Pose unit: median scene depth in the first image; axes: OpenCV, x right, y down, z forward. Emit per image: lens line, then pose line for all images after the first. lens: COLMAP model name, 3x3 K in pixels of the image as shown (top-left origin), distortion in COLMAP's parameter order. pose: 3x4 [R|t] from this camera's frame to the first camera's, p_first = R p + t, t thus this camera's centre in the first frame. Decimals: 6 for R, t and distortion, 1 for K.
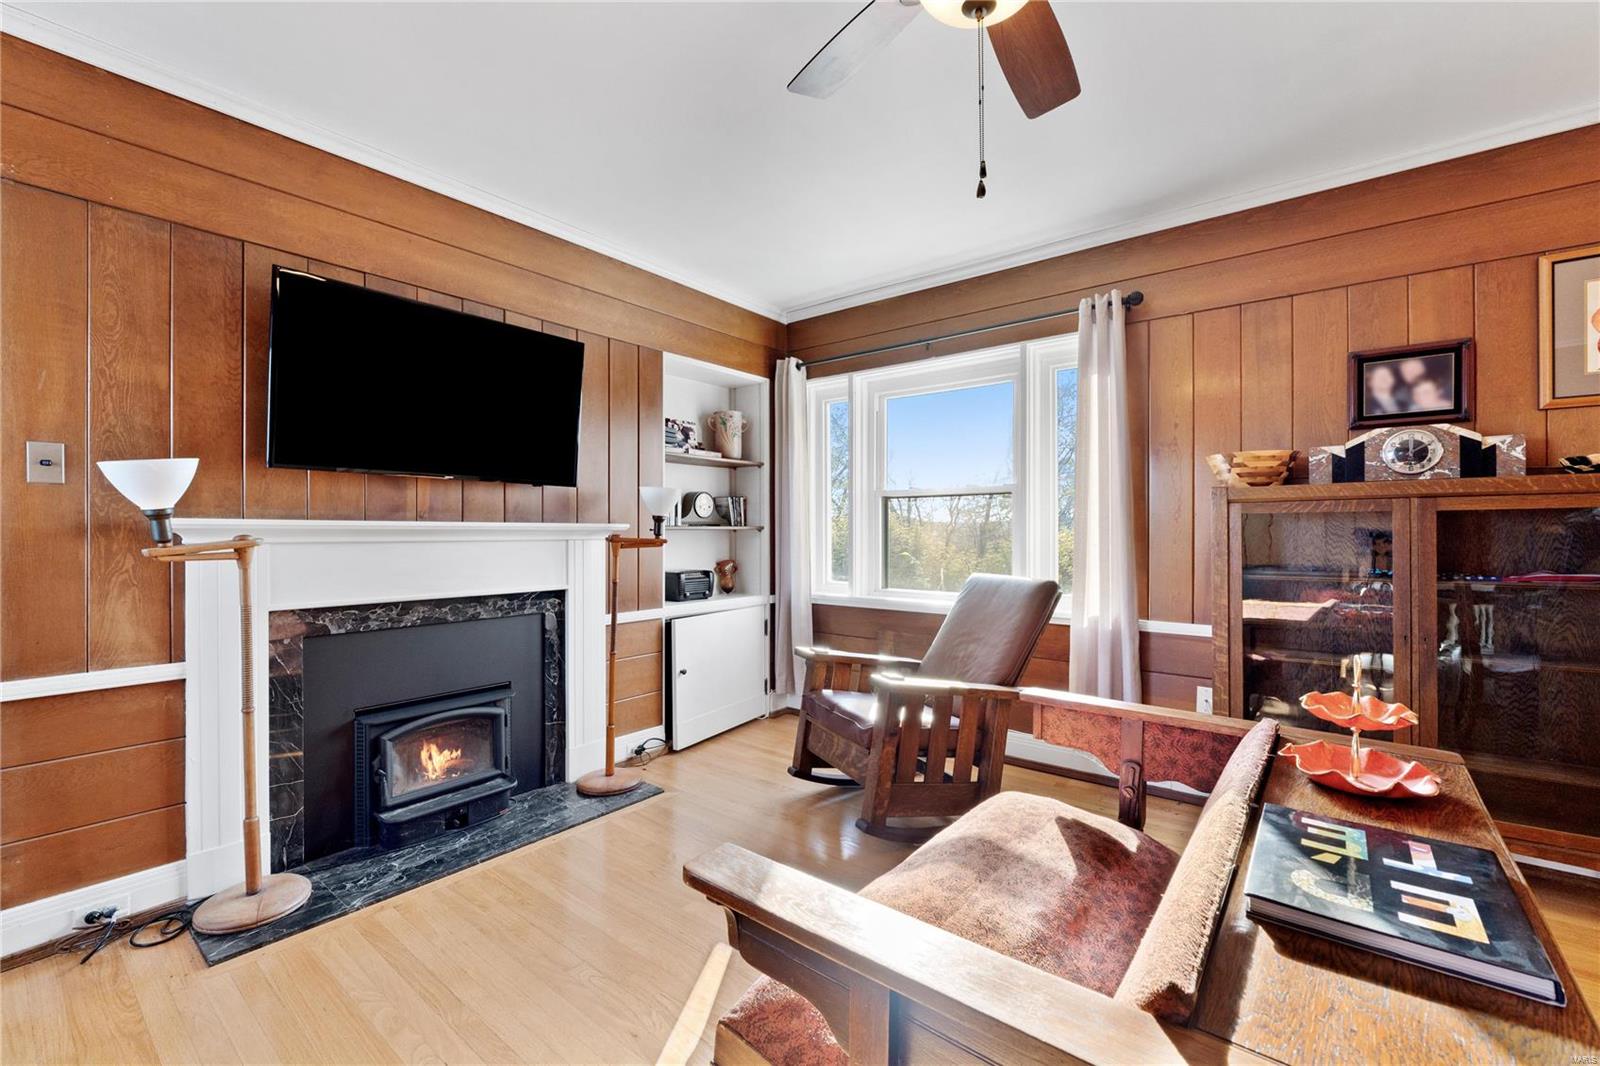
lens RADIAL K [[666.0, 0, 804.3], [0, 666.0, 532.6], [0, 0, 1]] dist [-0.013061, -0.000106]
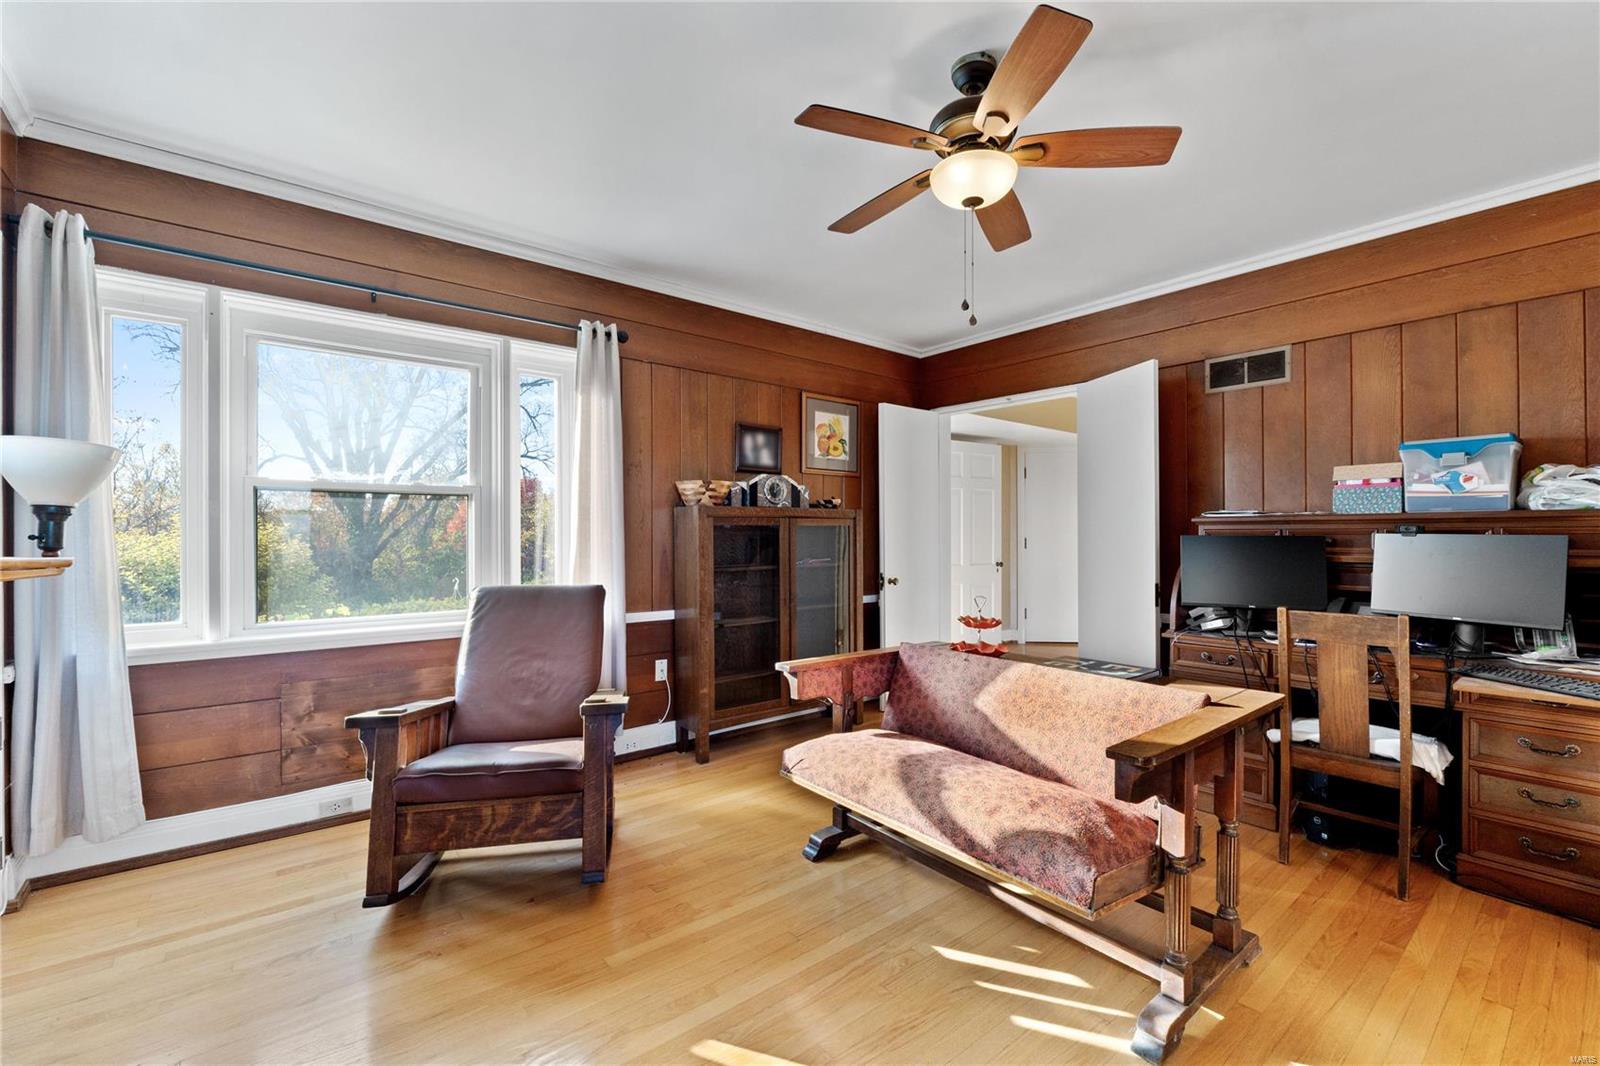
lens RADIAL K [[666.0, 0, 804.3], [0, 666.0, 532.6], [0, 0, 1]] dist [-0.013061, -0.000106]
pose [[0.215862, 0.005737, 0.976407, -0.666457], [0.001476, 0.999980, -0.006201, -0.003477], [-0.976423, 0.002780, 0.215849, 0.517035]]
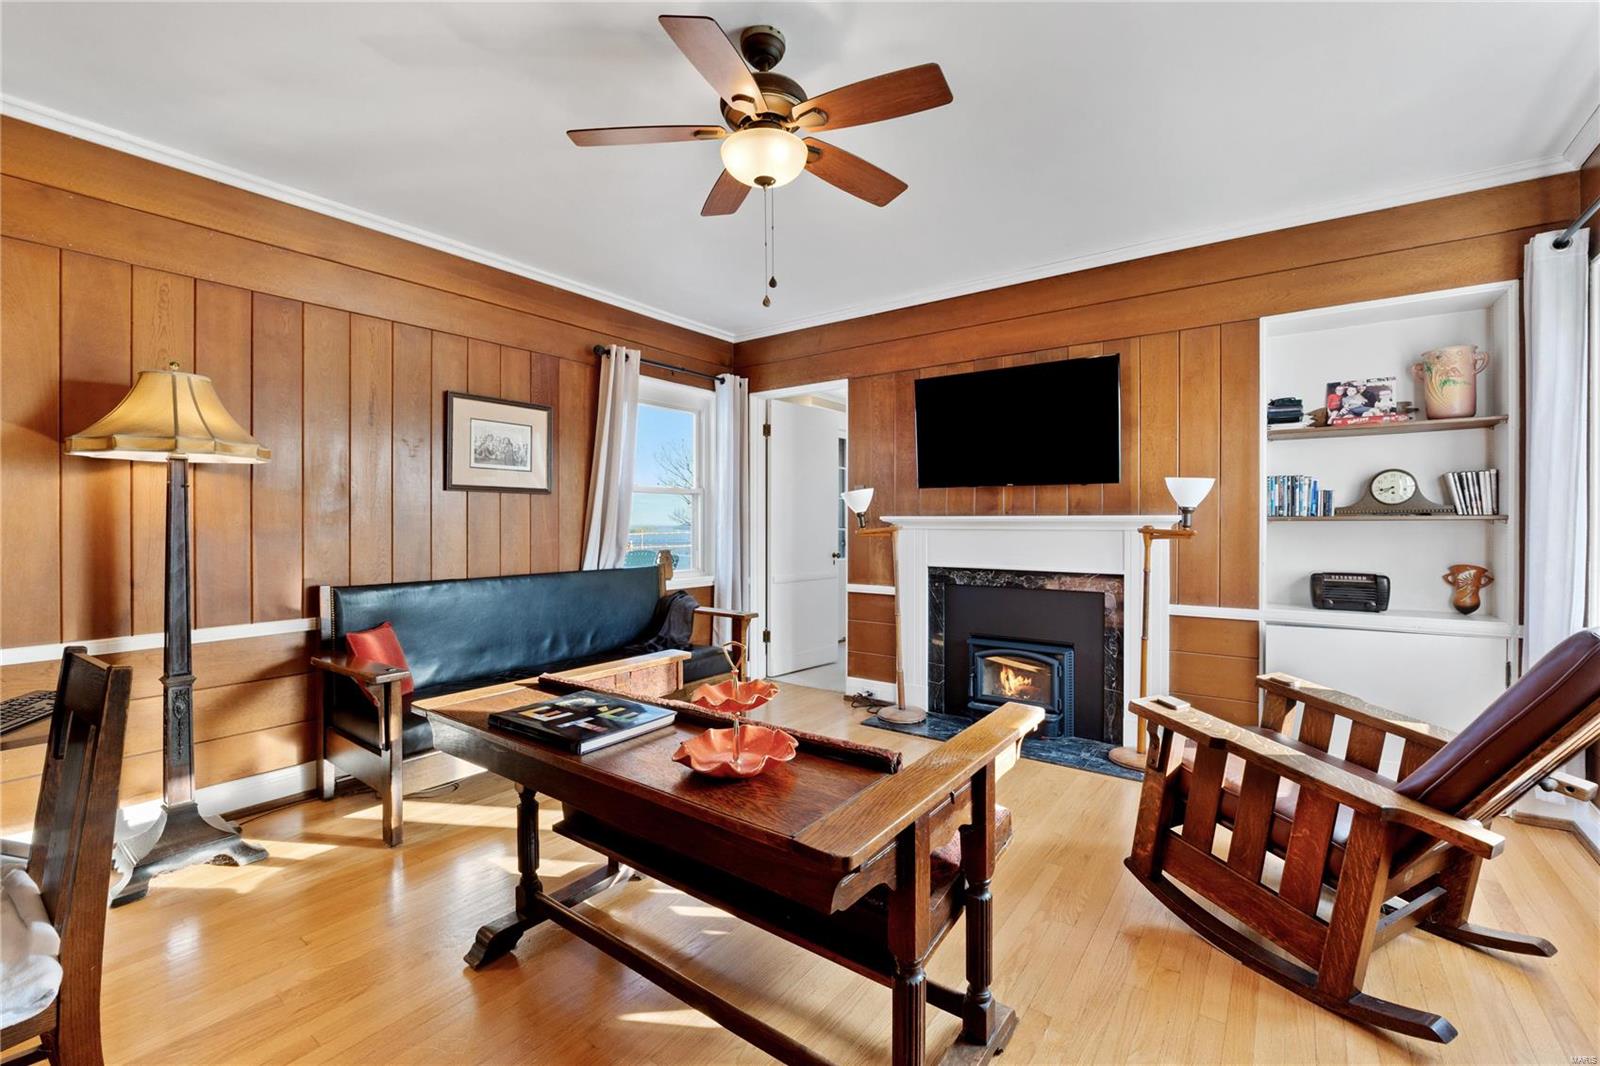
lens RADIAL K [[666.0, 0, 804.3], [0, 666.0, 532.6], [0, 0, 1]] dist [-0.013061, -0.000106]
pose [[0.050276, 0.015353, -0.998617, 0.883853], [-0.002205, 0.999881, 0.015261, -0.001286], [0.998733, 0.001435, 0.050304, 0.494431]]
